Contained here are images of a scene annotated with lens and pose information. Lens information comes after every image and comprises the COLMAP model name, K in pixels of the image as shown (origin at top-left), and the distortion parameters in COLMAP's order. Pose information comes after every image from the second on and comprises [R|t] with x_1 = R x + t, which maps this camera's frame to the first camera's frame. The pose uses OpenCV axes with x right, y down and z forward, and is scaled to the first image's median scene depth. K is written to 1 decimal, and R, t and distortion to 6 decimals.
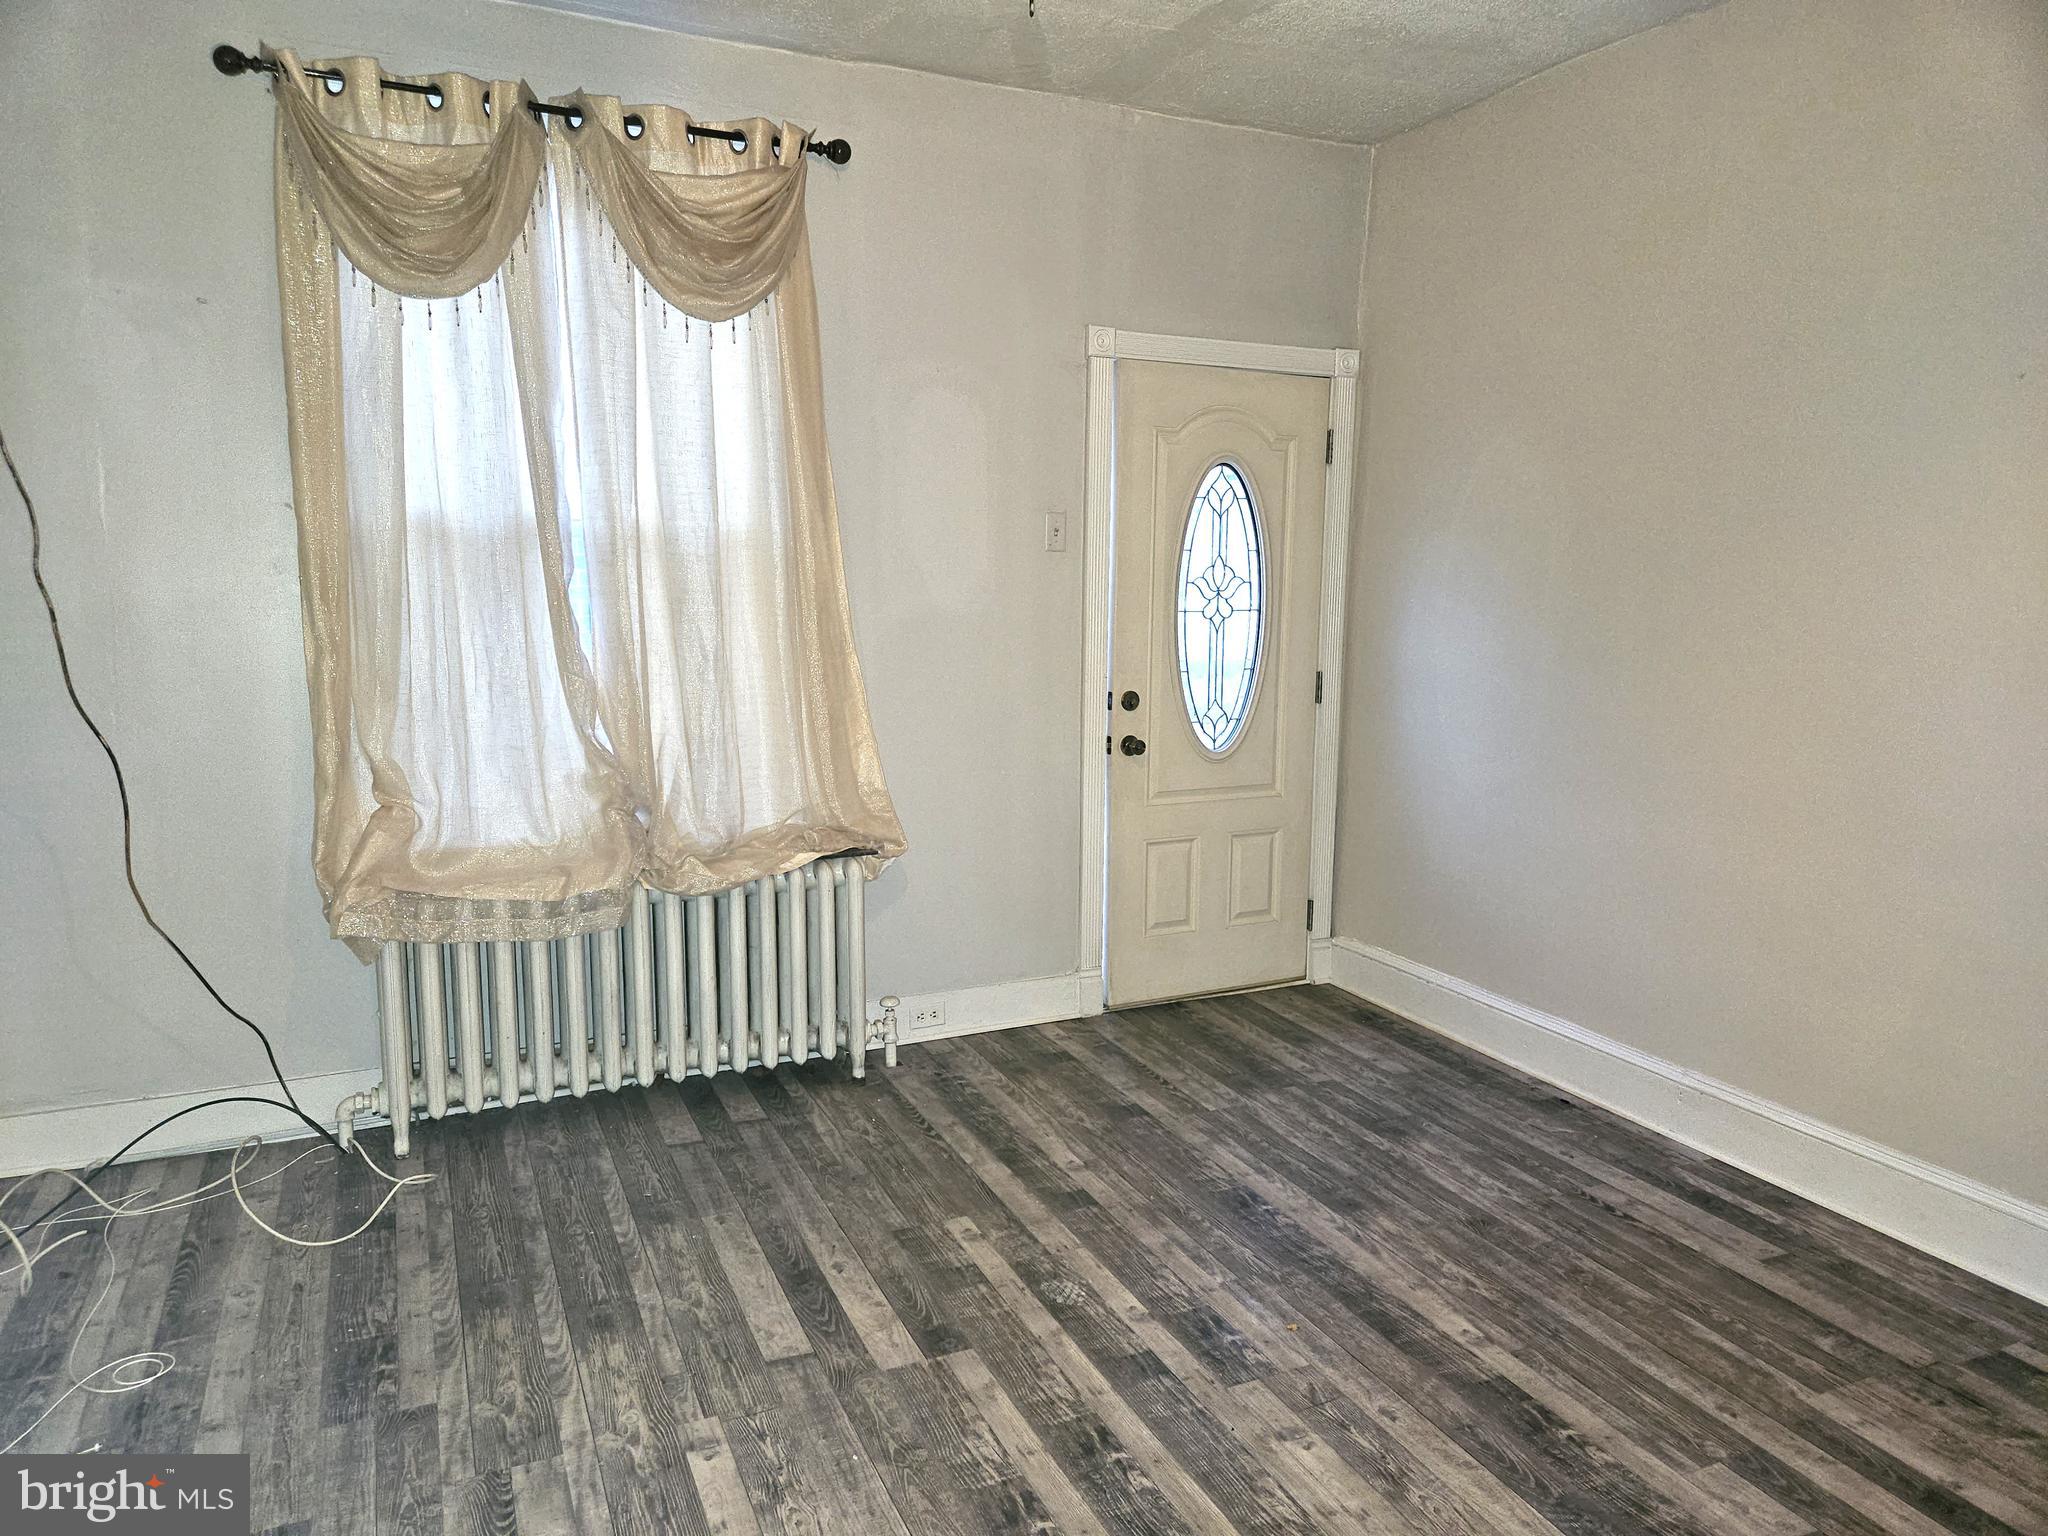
lens RADIAL K [[1353.8, 0, 1024.0], [0, 1353.8, 768.0], [0, 0, 1]] dist [0.074023, -0.057766]
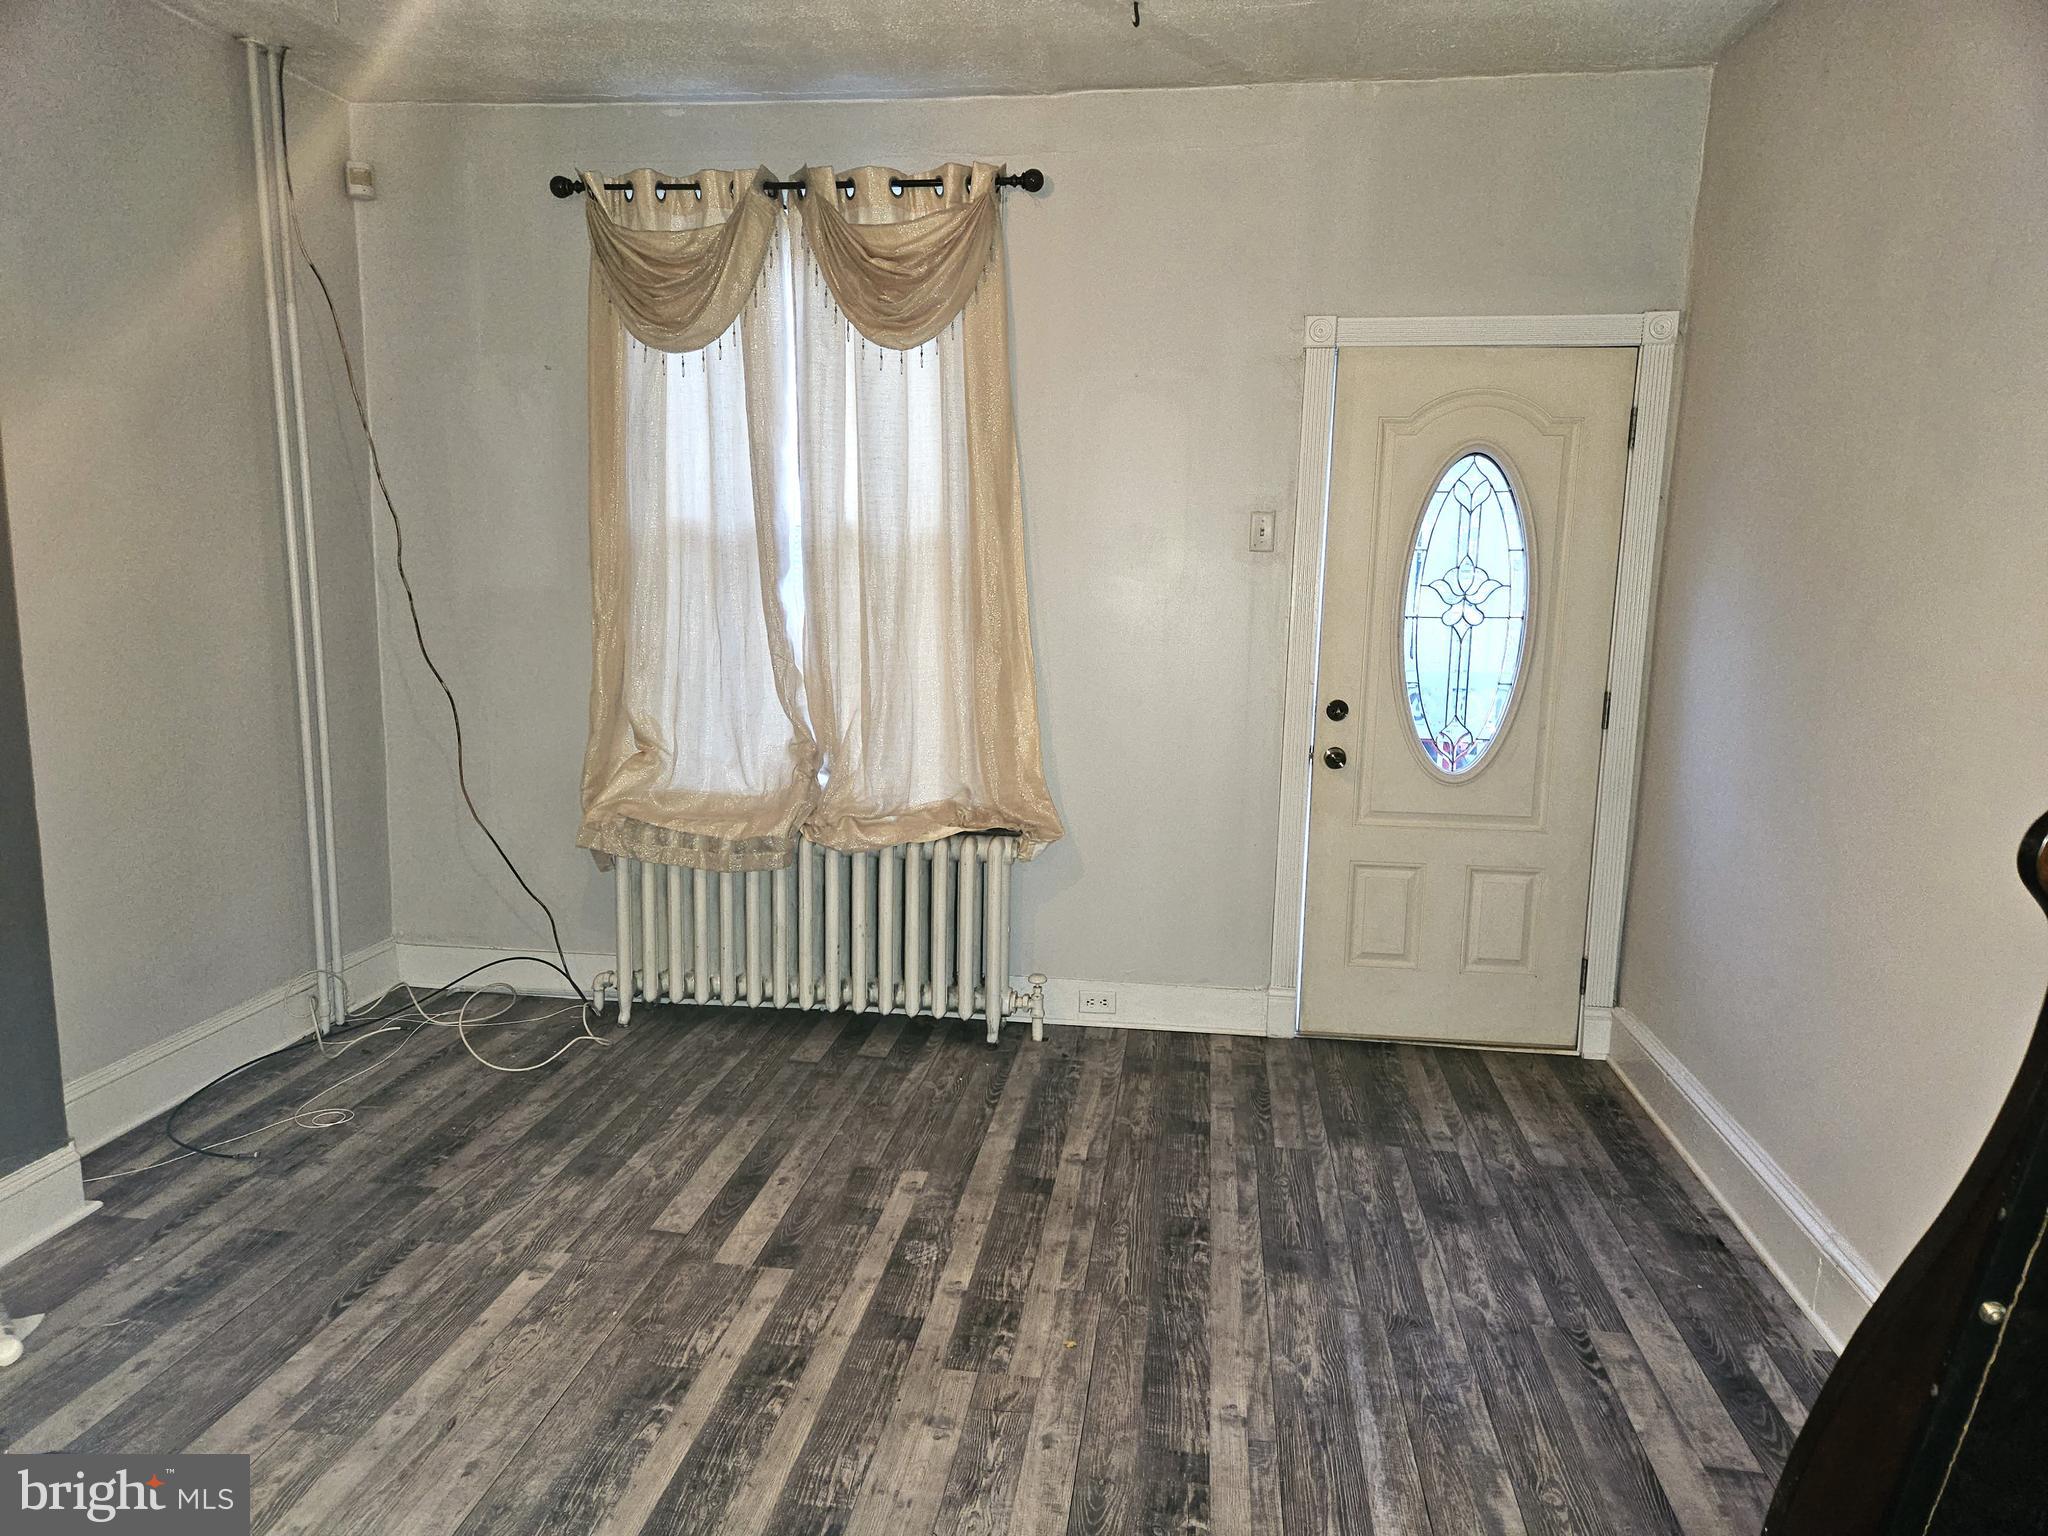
lens RADIAL K [[1361.4, 0, 1019.6], [0, 1361.4, 755.5], [0, 0, 1]] dist [0.081465, -0.068692]
pose [[0.844295, 0.079731, -0.529914, 0.494285], [-0.085820, 0.996224, 0.013157, -0.014979], [0.528962, 0.034368, 0.847949, 0.101111]]
